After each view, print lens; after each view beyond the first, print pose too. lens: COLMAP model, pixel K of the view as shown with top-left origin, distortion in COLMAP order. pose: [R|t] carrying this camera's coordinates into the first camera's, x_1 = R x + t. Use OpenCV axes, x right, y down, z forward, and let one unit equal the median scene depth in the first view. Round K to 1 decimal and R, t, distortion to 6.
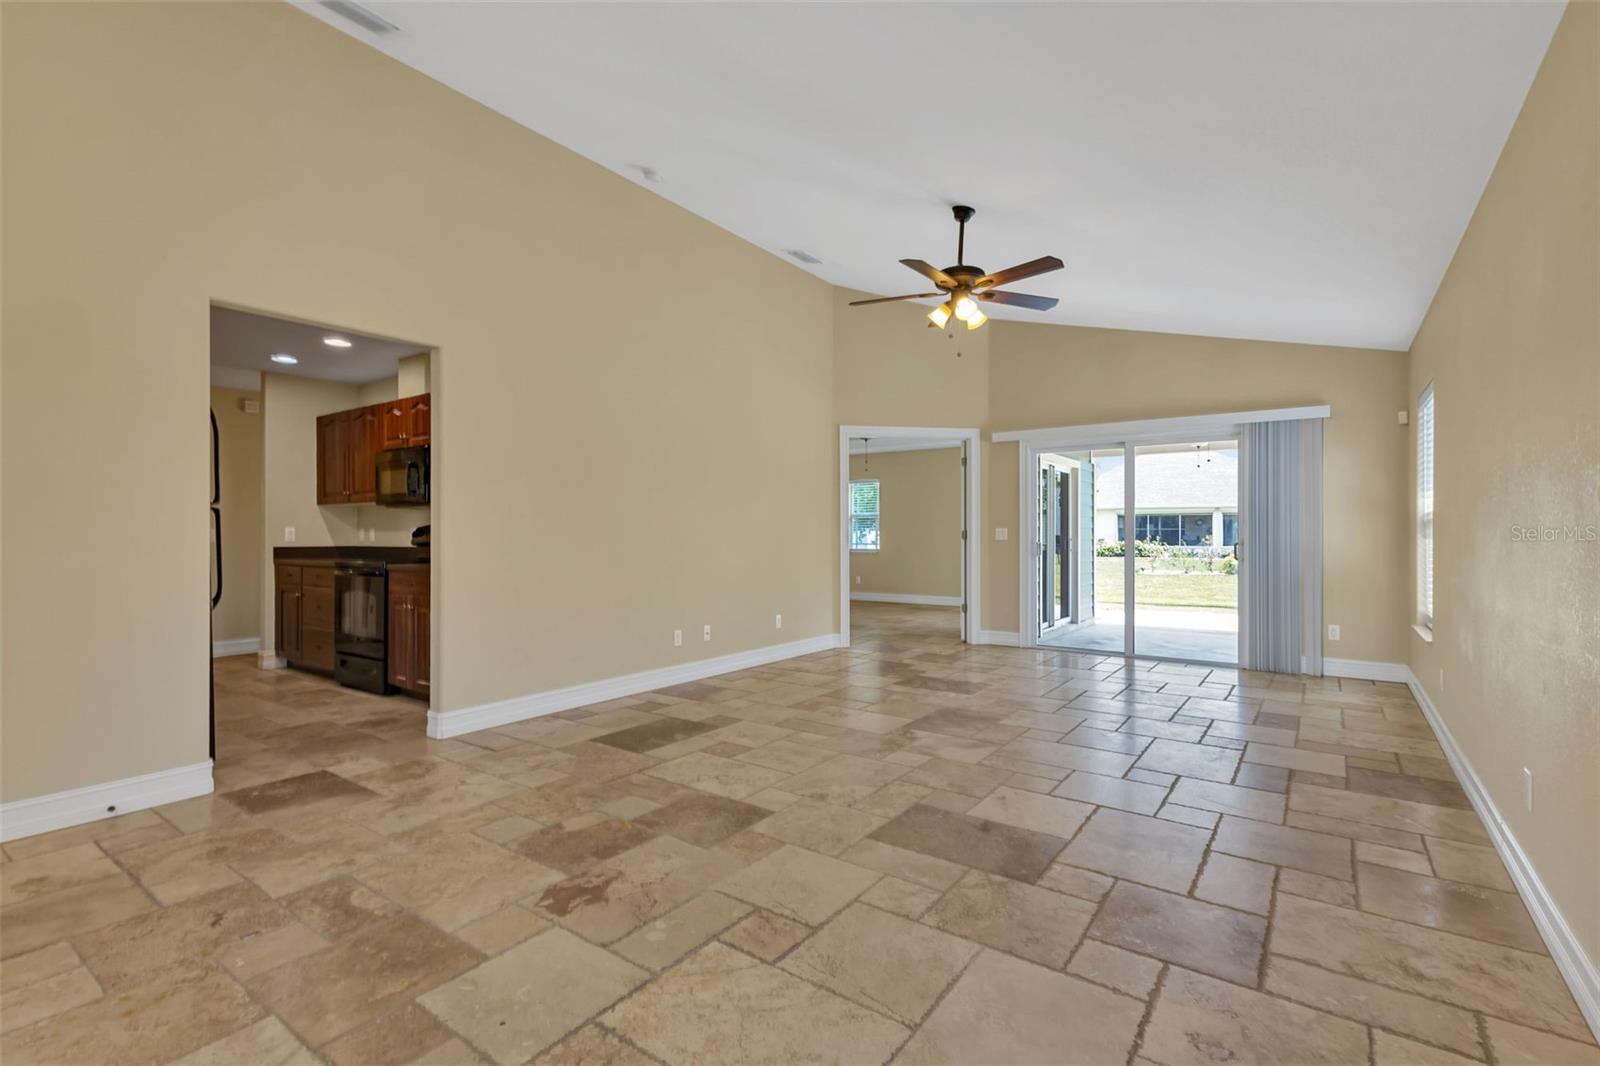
lens RADIAL K [[725.9, 0, 791.7], [0, 725.9, 533.0], [0, 0, 1]] dist [0.004728, 0.000478]
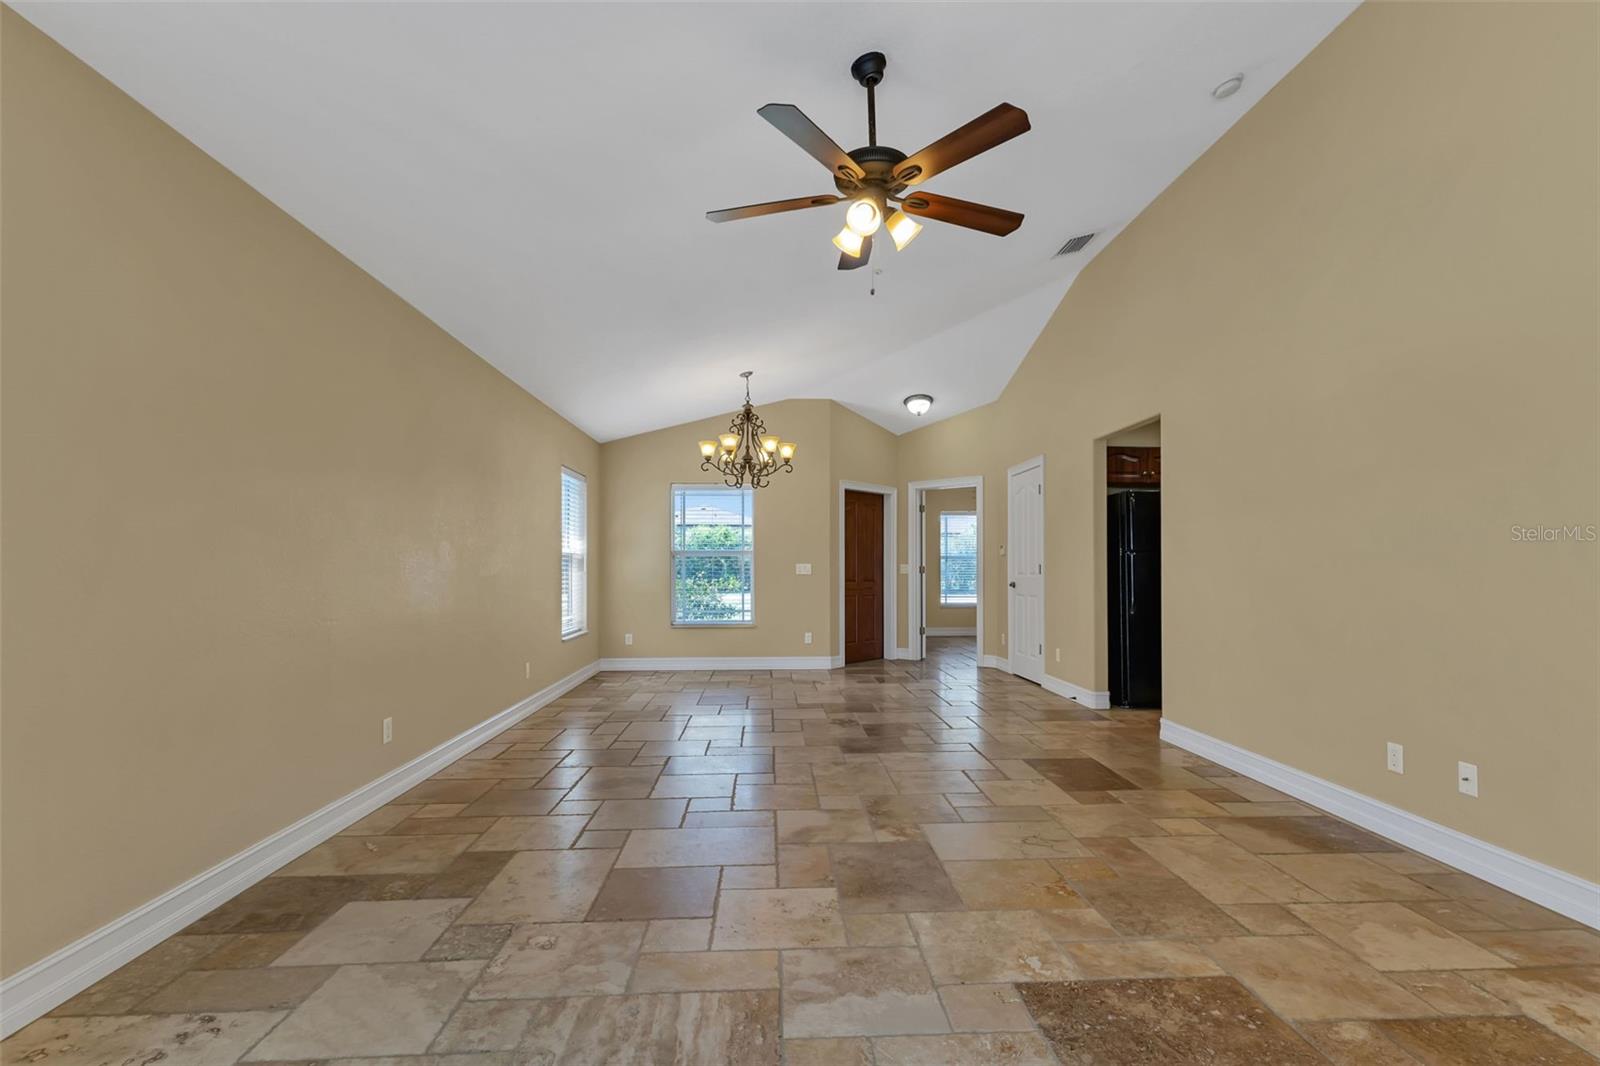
lens RADIAL K [[748.2, 0, 820.4], [0, 748.2, 565.1], [0, 0, 1]] dist [0.001081, 0.000099]
pose [[-0.763787, -0.000766, -0.645468, 0.730722], [0.002864, 0.999985, -0.004576, 0.000591], [0.645462, -0.005344, -0.763774, 1.554366]]
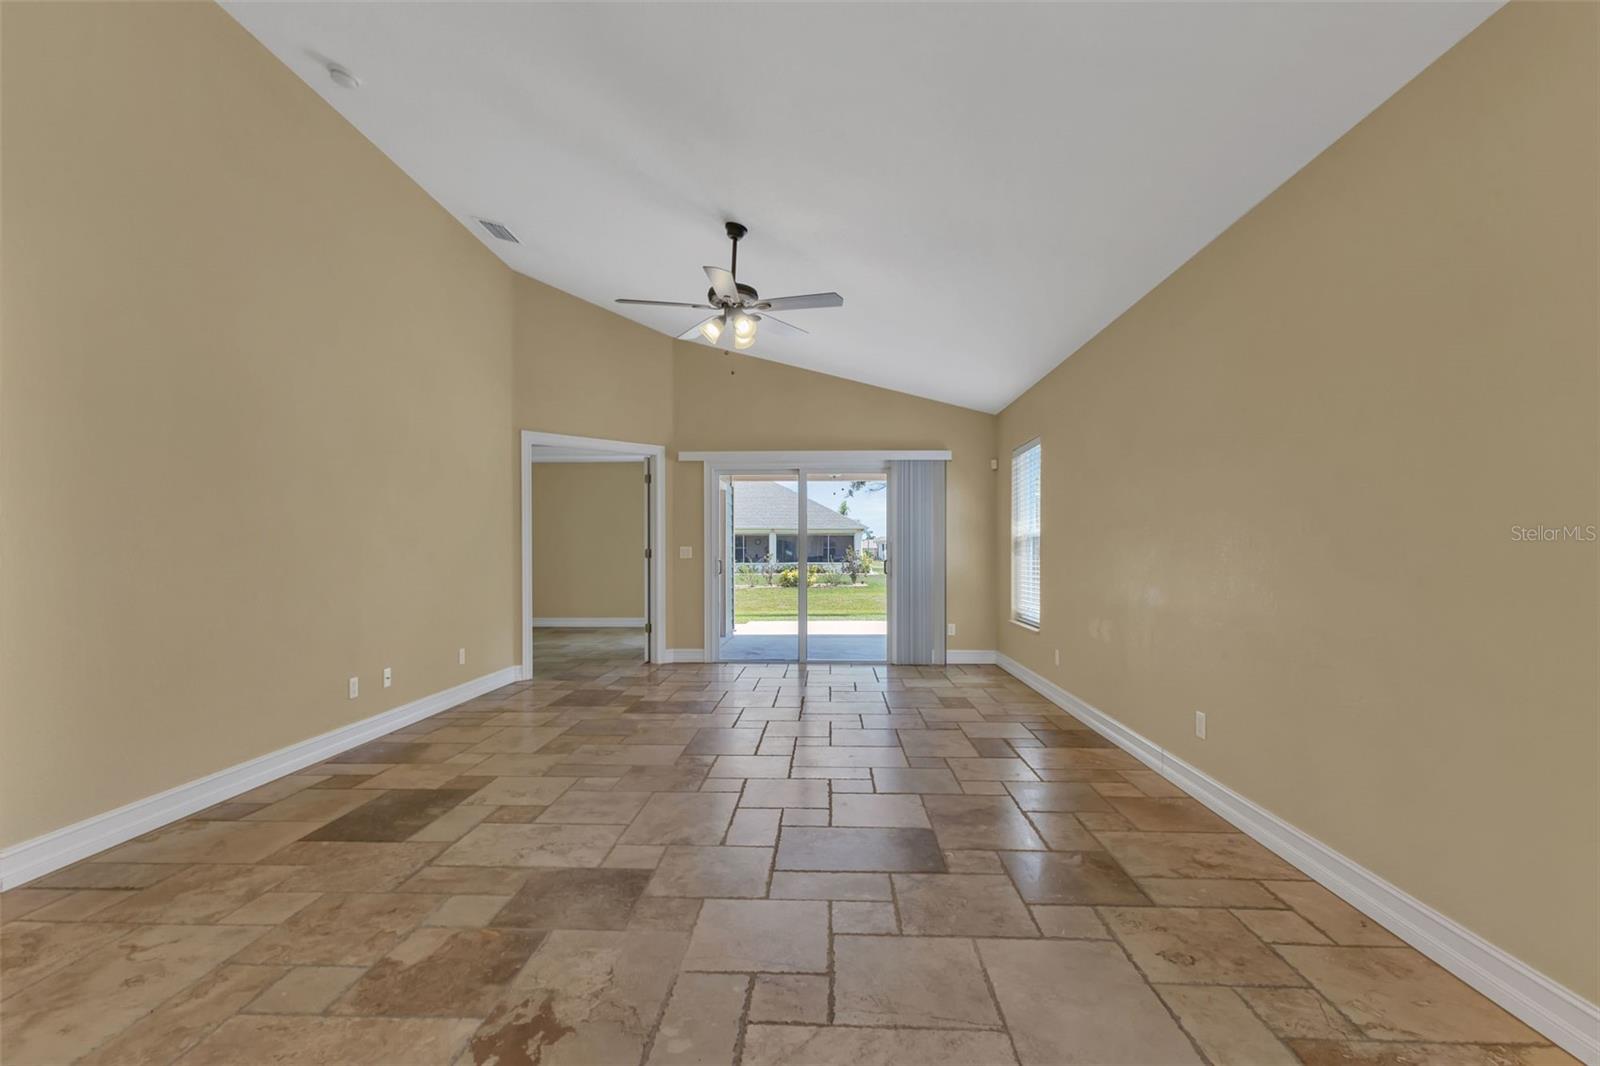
lens RADIAL K [[732.8, 0, 800.6], [0, 732.8, 550.2], [0, 0, 1]] dist [0.005725, 0.000698]
pose [[0.829846, 0.000774, 0.557992, -0.266695], [0.000146, 0.999999, -0.001603, -0.000044], [-0.557993, 0.001412, 0.829845, 0.119682]]
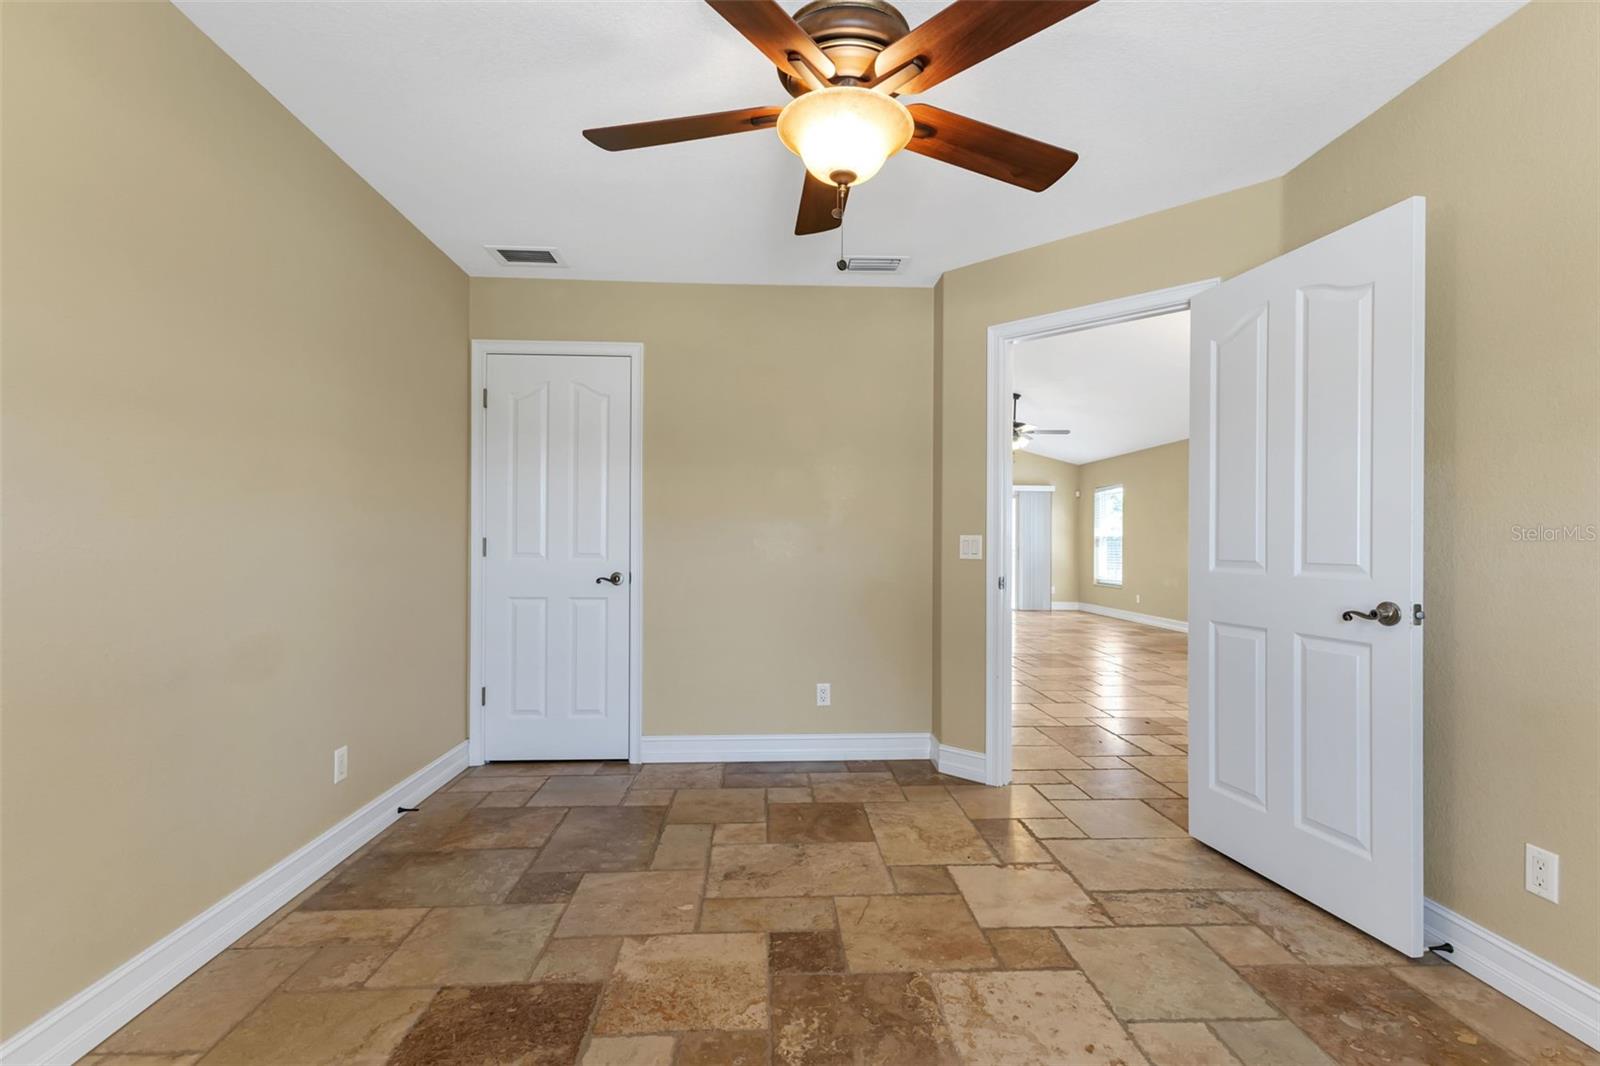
lens RADIAL K [[725.9, 0, 791.7], [0, 725.9, 533.0], [0, 0, 1]] dist [0.004728, 0.000478]
pose [[0.780131, 0.014979, 0.625437, -1.728215], [-0.008738, 0.999877, -0.013047, 0.001346], [-0.625555, 0.004714, 0.780166, -0.287376]]
